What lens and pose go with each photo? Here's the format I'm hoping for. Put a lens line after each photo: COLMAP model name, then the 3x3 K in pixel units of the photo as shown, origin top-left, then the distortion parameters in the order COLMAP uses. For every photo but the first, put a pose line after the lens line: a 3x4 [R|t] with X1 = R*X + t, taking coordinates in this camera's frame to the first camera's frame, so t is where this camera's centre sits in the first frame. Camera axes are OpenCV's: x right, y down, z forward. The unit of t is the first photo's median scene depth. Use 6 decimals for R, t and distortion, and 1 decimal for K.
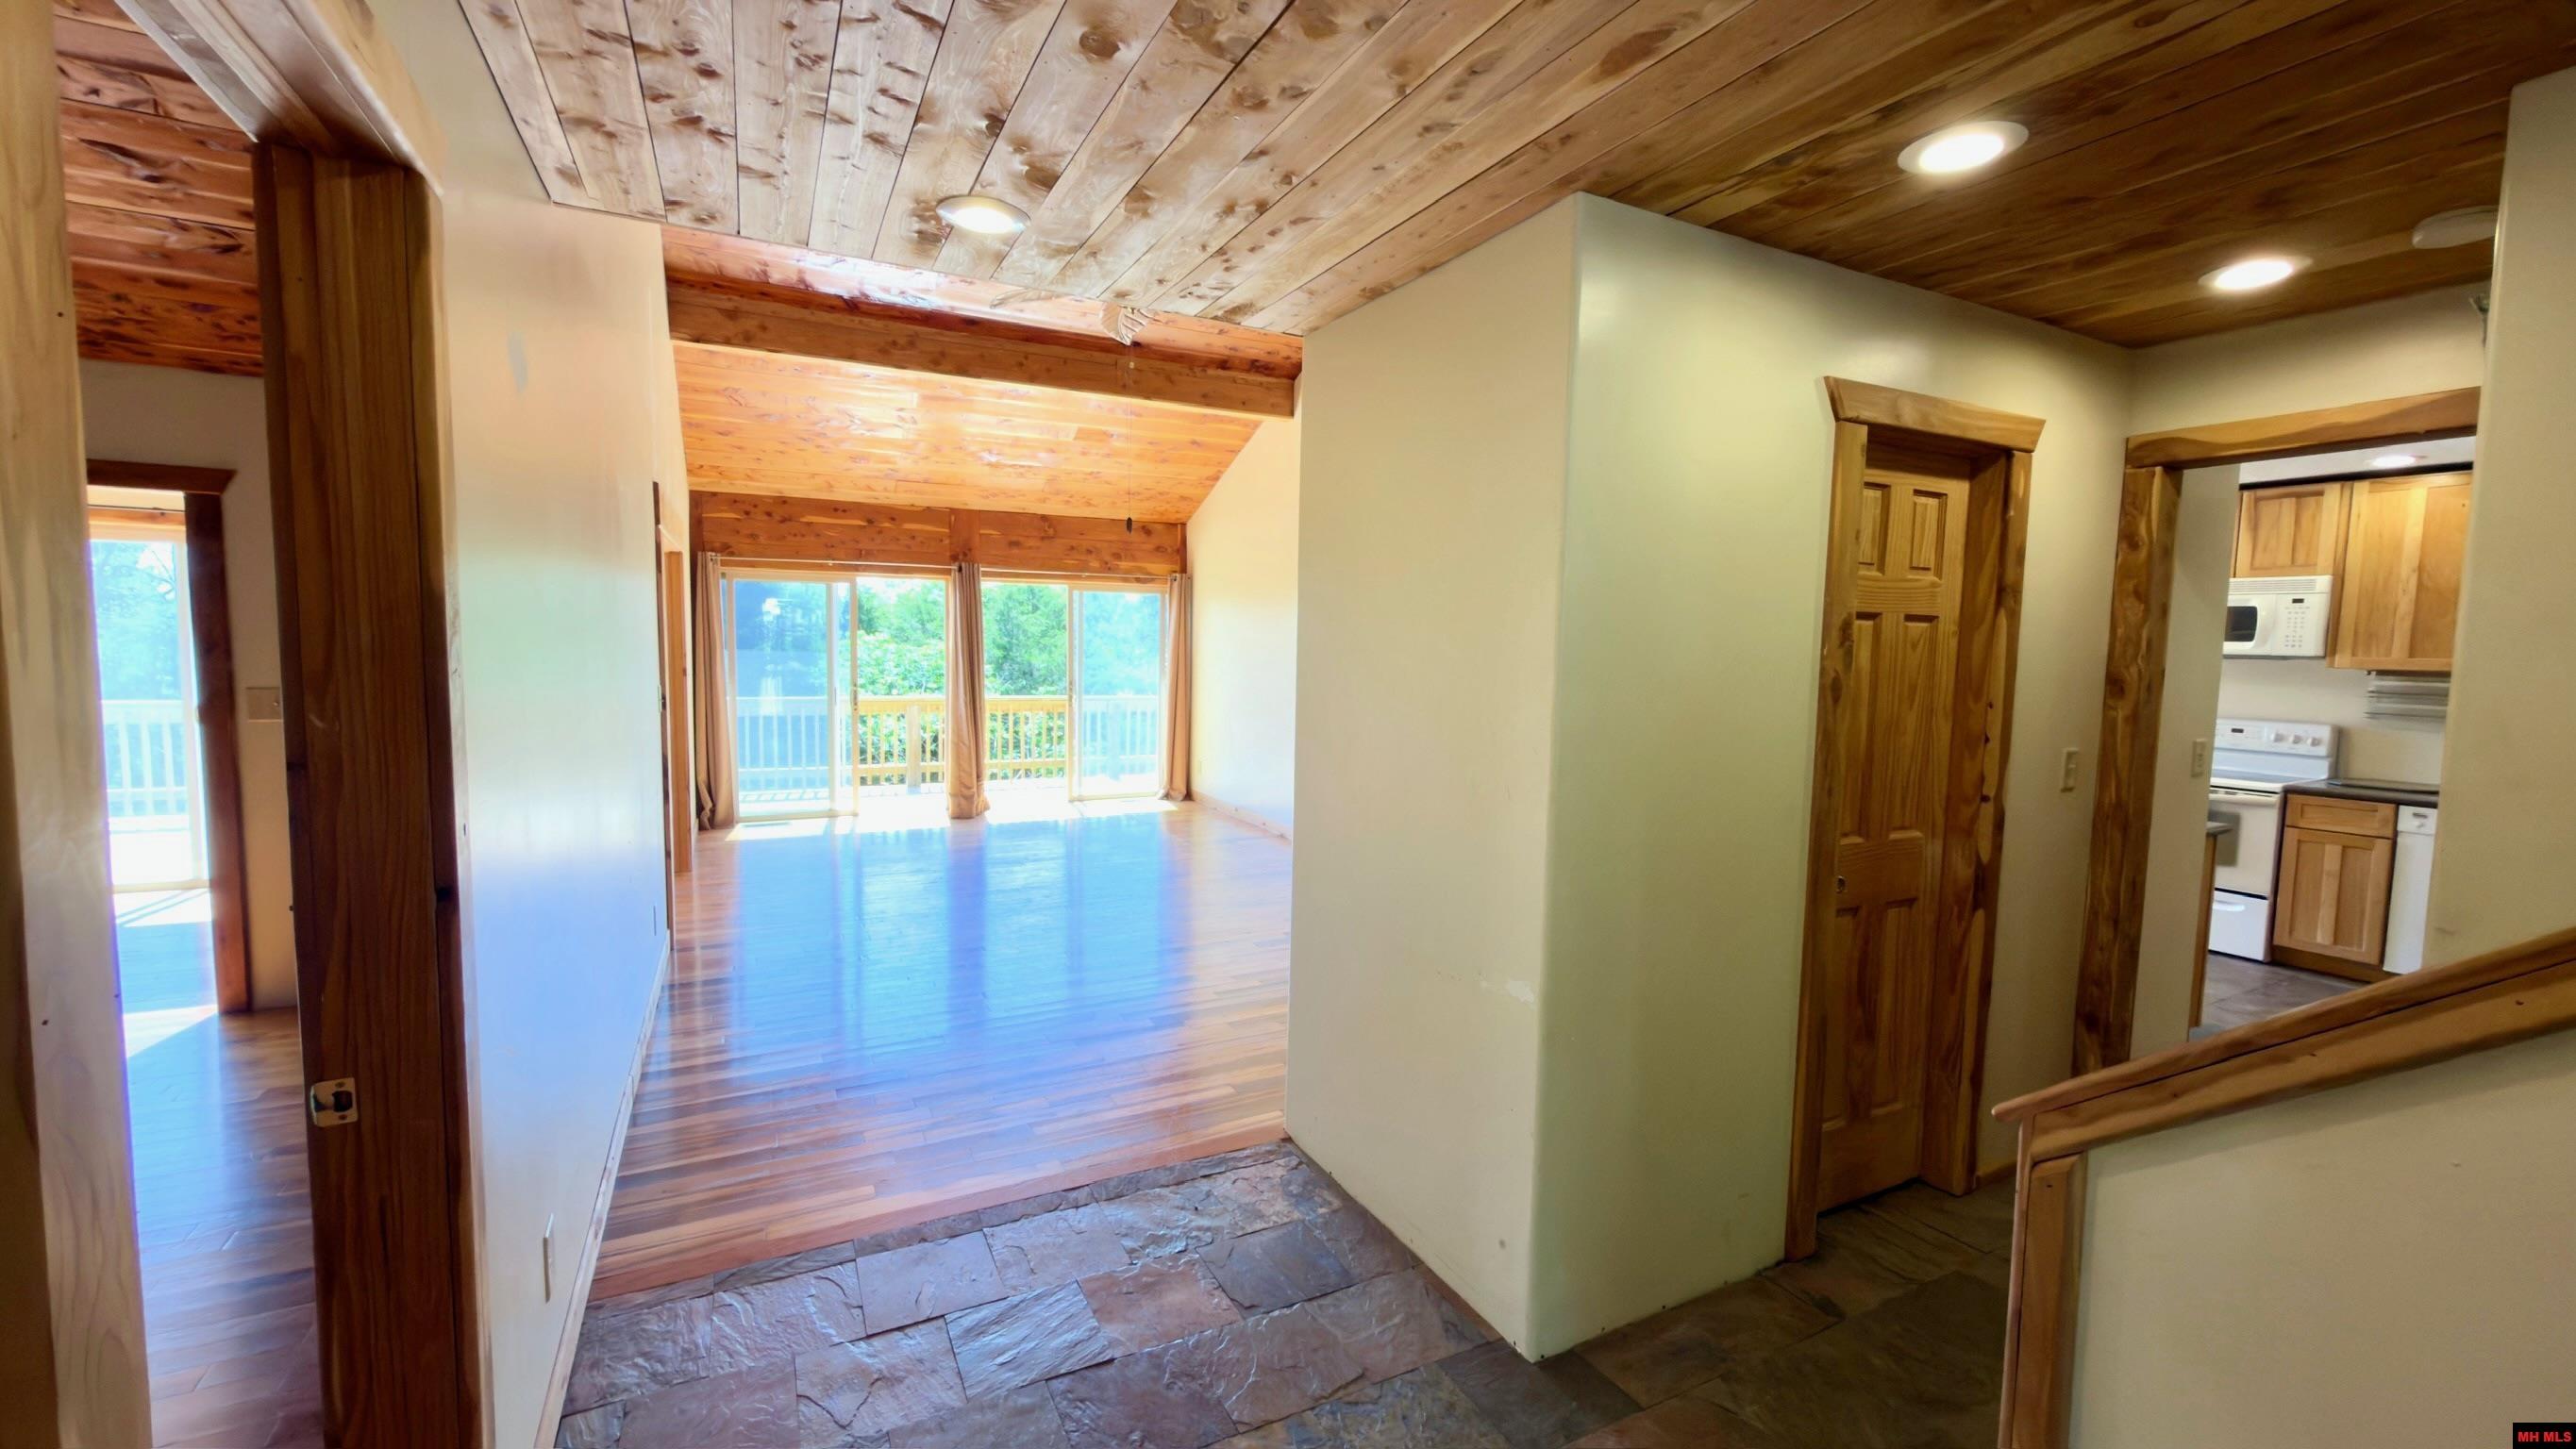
lens RADIAL K [[1023.9, 0, 1286.2], [0, 1023.9, 723.1], [0, 0, 1]] dist [-0.000731, 0.000065]
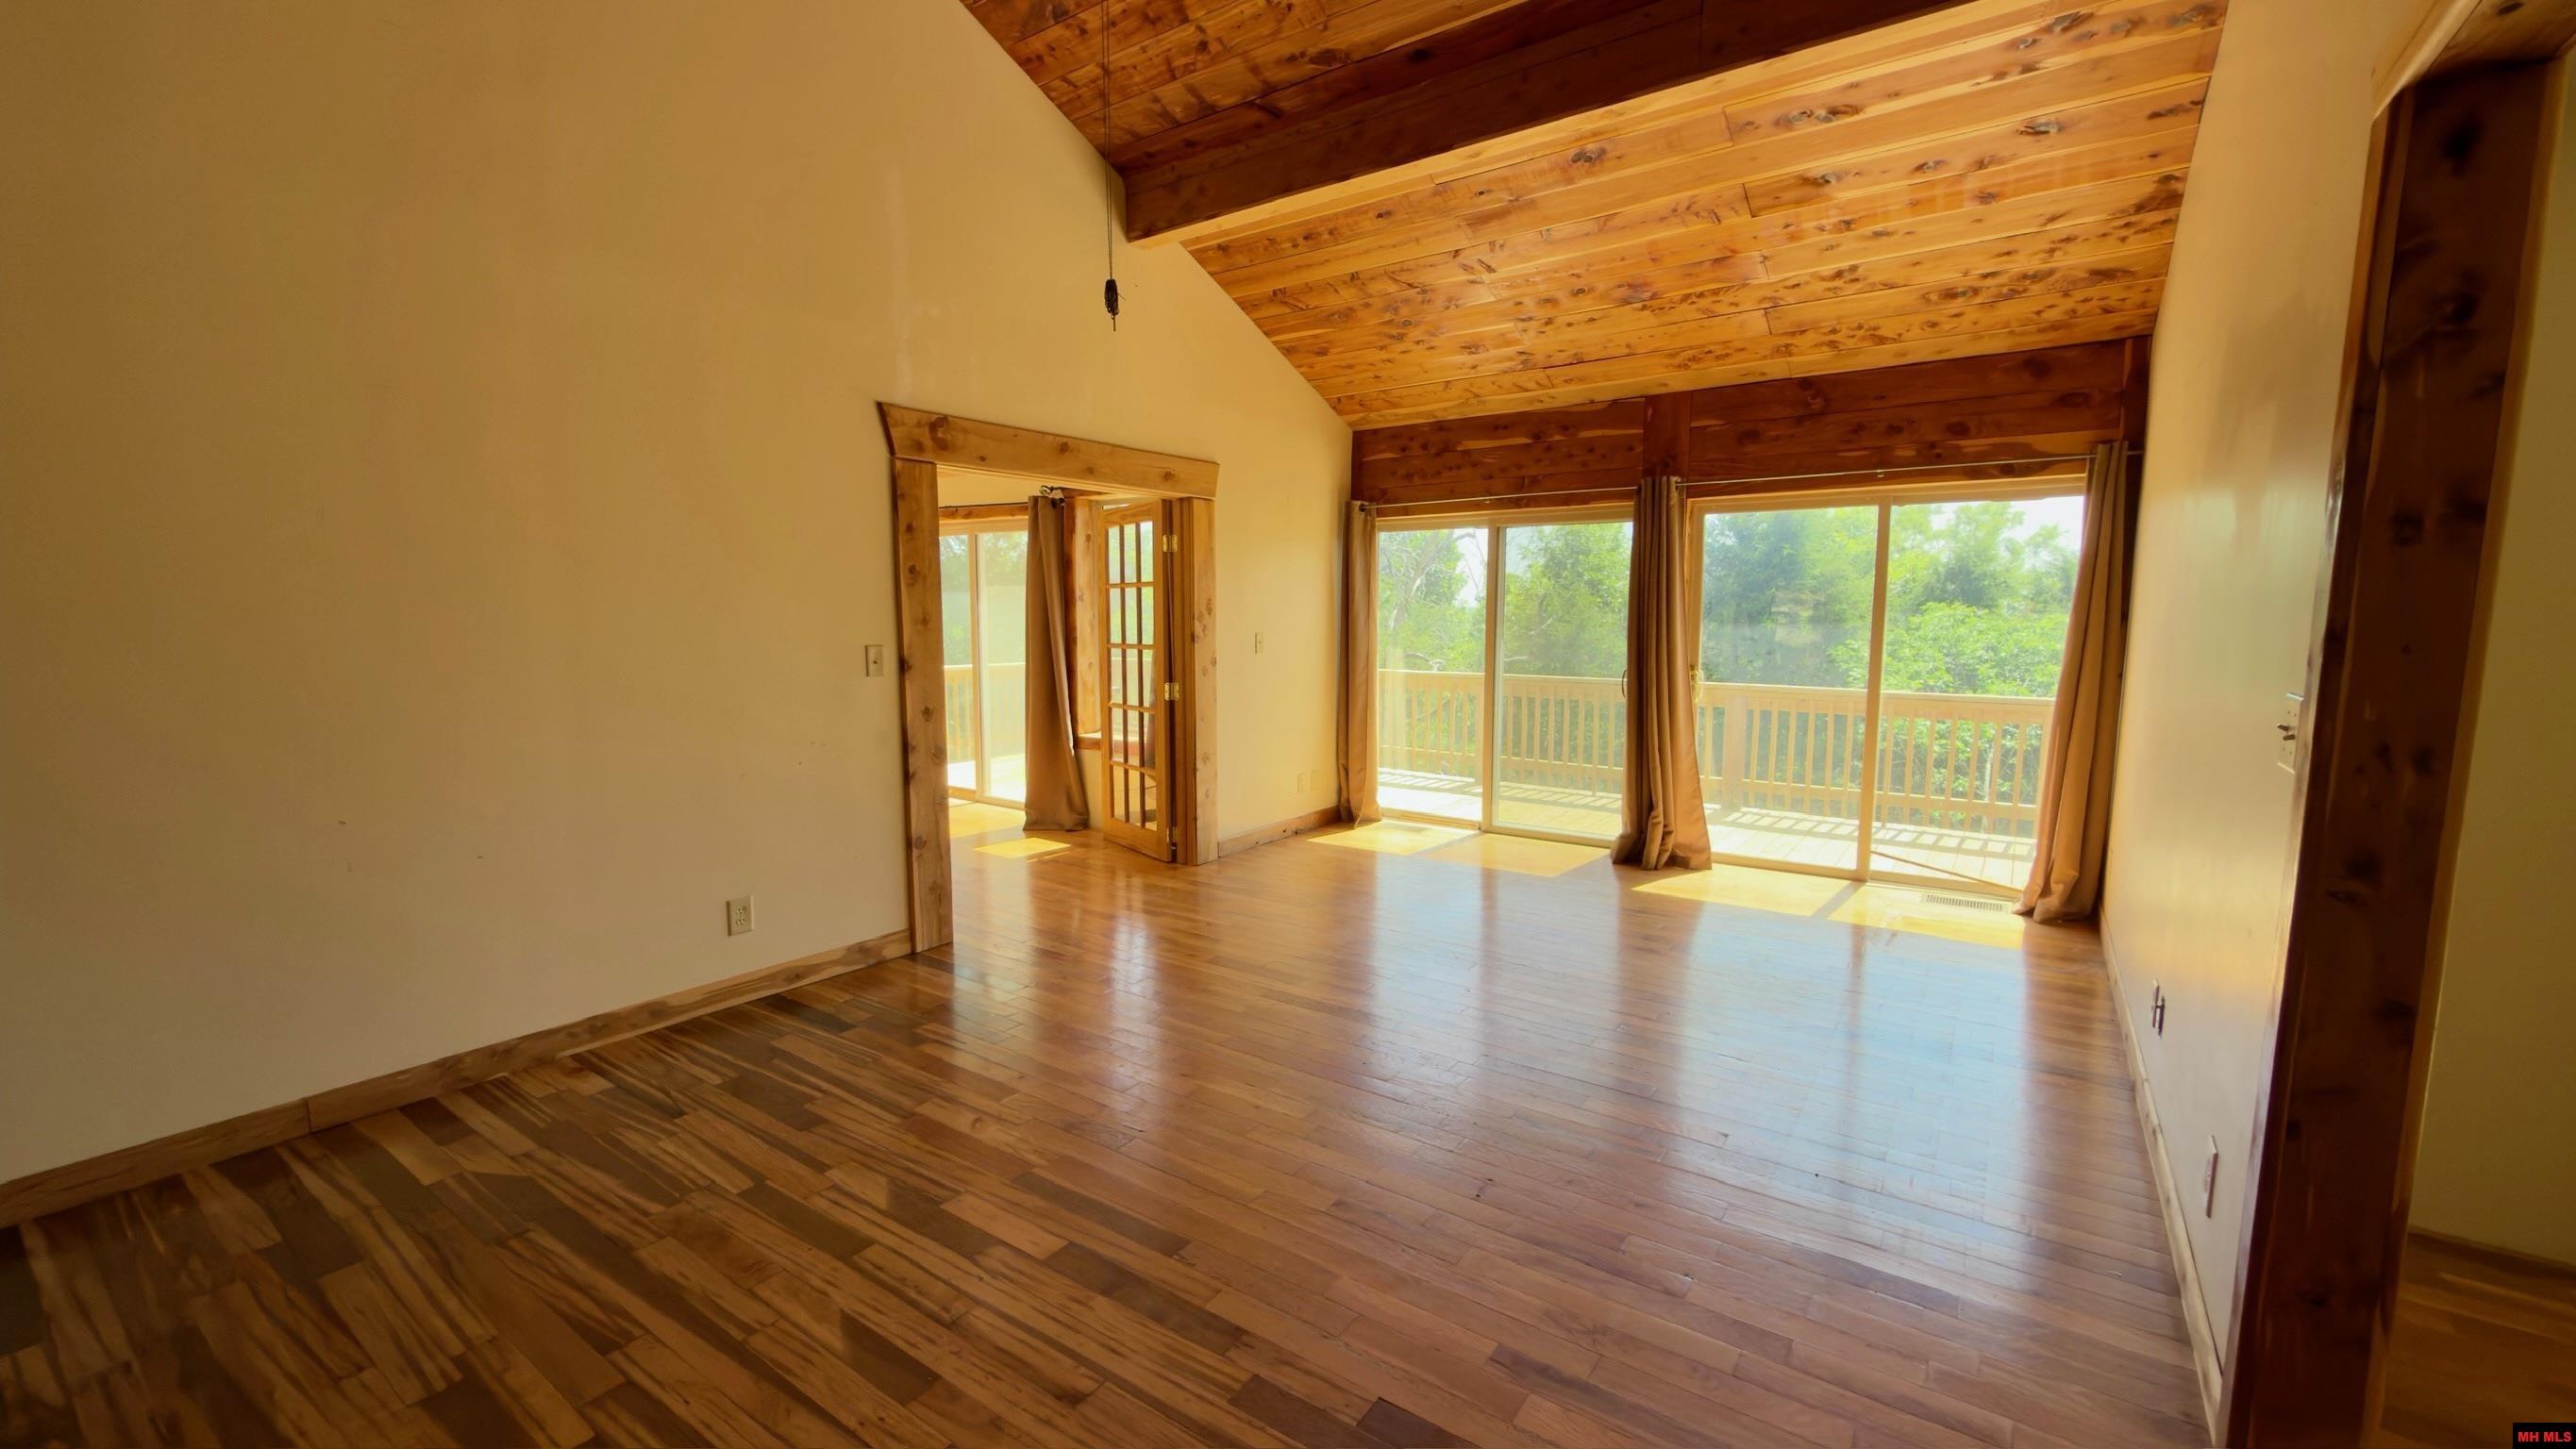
lens RADIAL K [[1023.9, 0, 1288.8], [0, 1023.9, 732.2], [0, 0, 1]] dist [-0.000731, 0.000065]
pose [[0.461176, 0.084107, -0.883313, 0.165923], [-0.063515, 0.996073, 0.061682, -0.020899], [0.885032, 0.027658, 0.464707, 0.498004]]
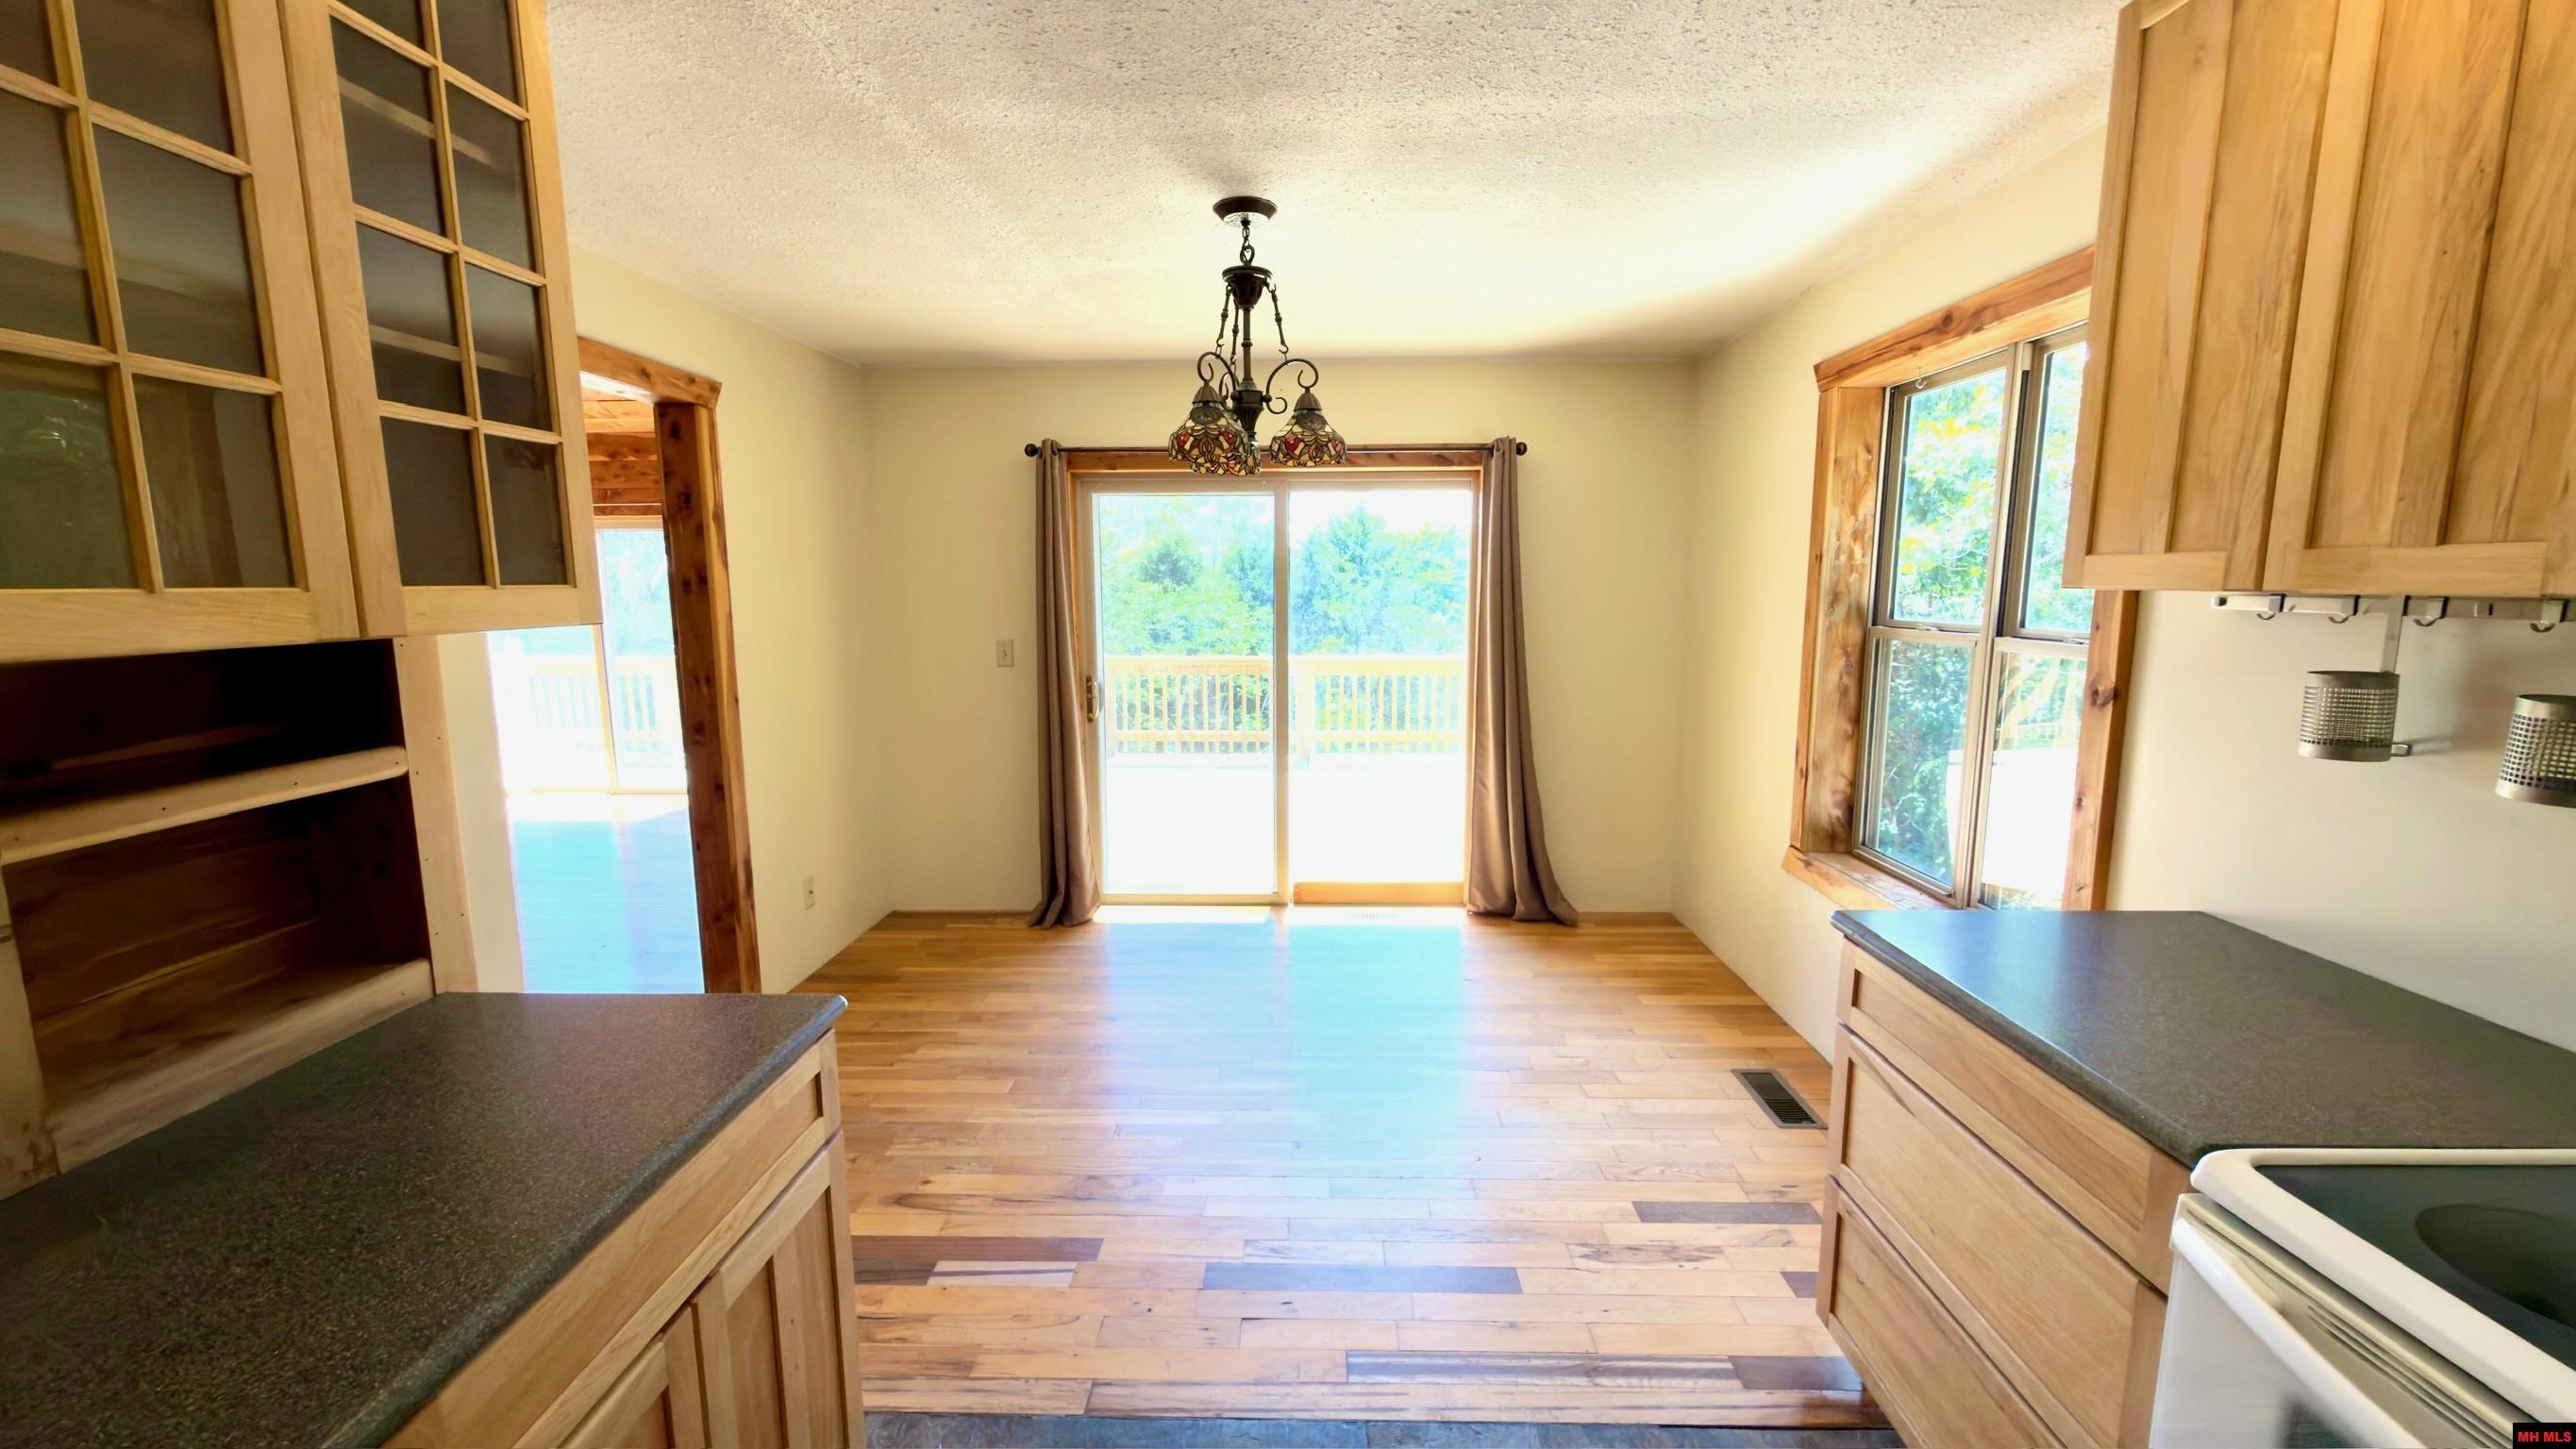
lens RADIAL K [[1023.9, 0, 1288.2], [0, 1023.9, 731.5], [0, 0, 1]] dist [-0.000731, 0.000065]
pose [[0.875417, 0.043153, -0.481438, 0.501437], [-0.013939, 0.997847, 0.064093, -0.027521], [0.483167, -0.049397, 0.874133, 0.494670]]
